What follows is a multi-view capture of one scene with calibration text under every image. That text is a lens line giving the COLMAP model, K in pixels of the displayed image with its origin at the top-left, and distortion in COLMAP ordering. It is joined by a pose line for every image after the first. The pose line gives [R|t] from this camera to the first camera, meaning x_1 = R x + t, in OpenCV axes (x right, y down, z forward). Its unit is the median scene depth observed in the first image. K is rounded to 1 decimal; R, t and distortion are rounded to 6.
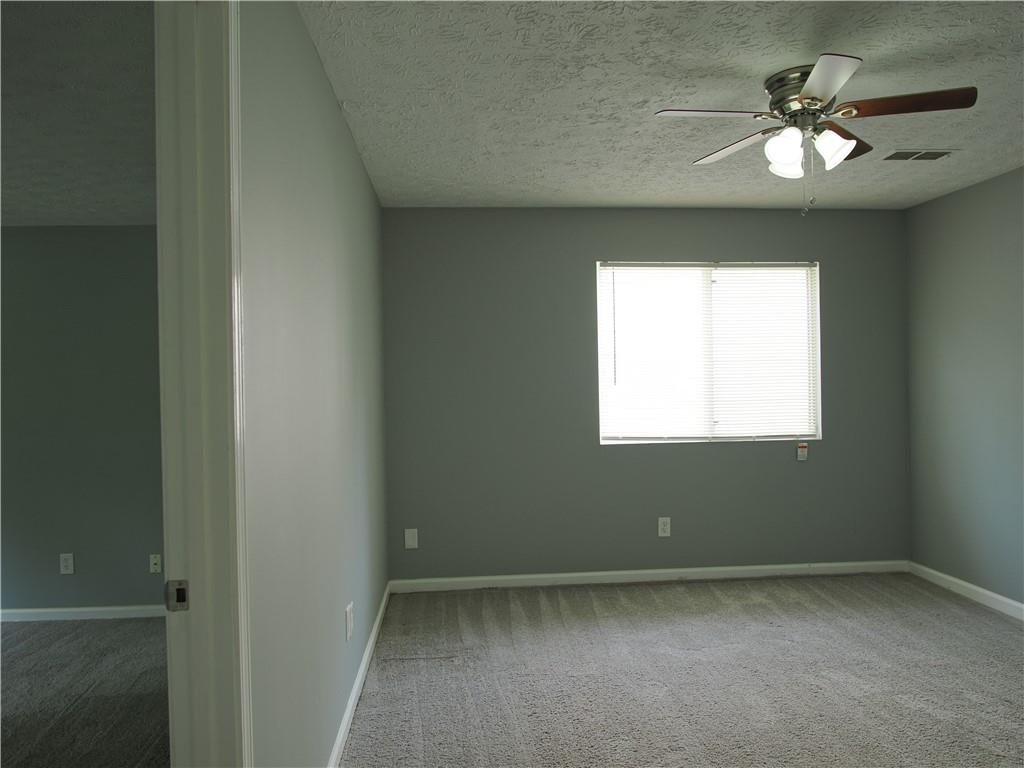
lens RADIAL K [[752.5, 0, 518.1], [0, 752.5, 384.2], [0, 0, 1]] dist [-0.035450, 0.009990]
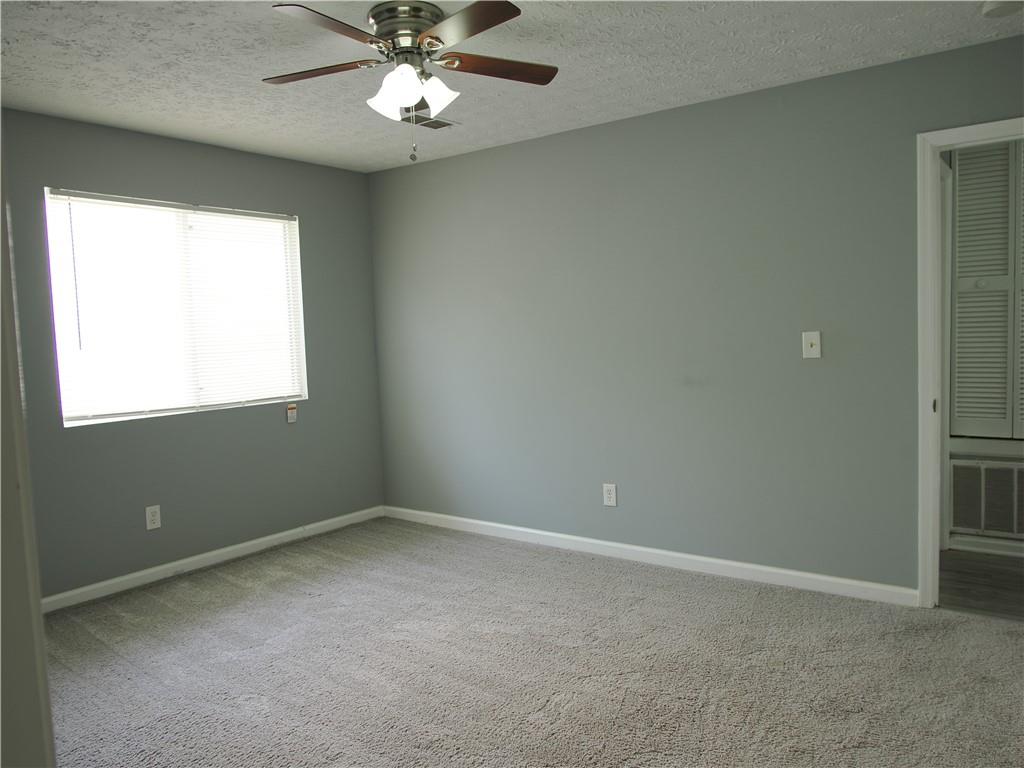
lens RADIAL K [[752.5, 0, 515.4], [0, 752.5, 386.9], [0, 0, 1]] dist [-0.035450, 0.009990]
pose [[0.662171, -0.066334, 0.746411, -0.162702], [0.026978, 0.997539, 0.064718, 0.001764], [-0.748867, -0.022718, 0.662331, 0.160063]]
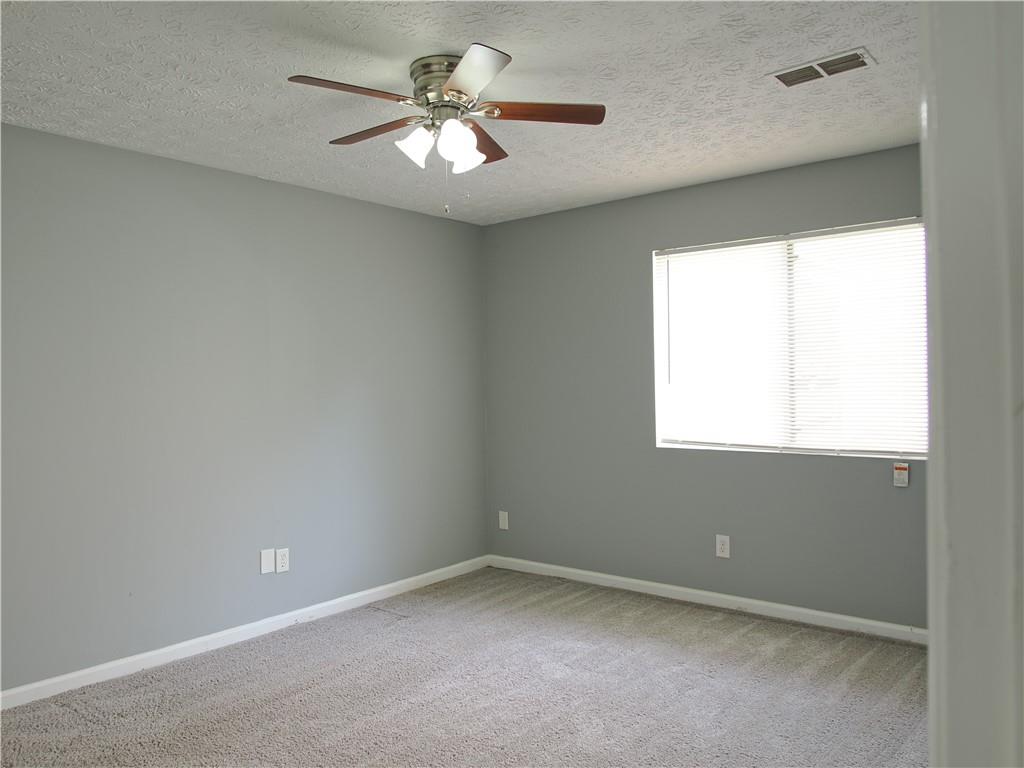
lens RADIAL K [[752.5, 0, 514.0], [0, 752.5, 386.3], [0, 0, 1]] dist [-0.035450, 0.009990]
pose [[0.720103, 0.009180, -0.693806, 0.675647], [0.000949, 0.999899, 0.014214, -0.009306], [0.693866, -0.010894, 0.720021, 0.222352]]
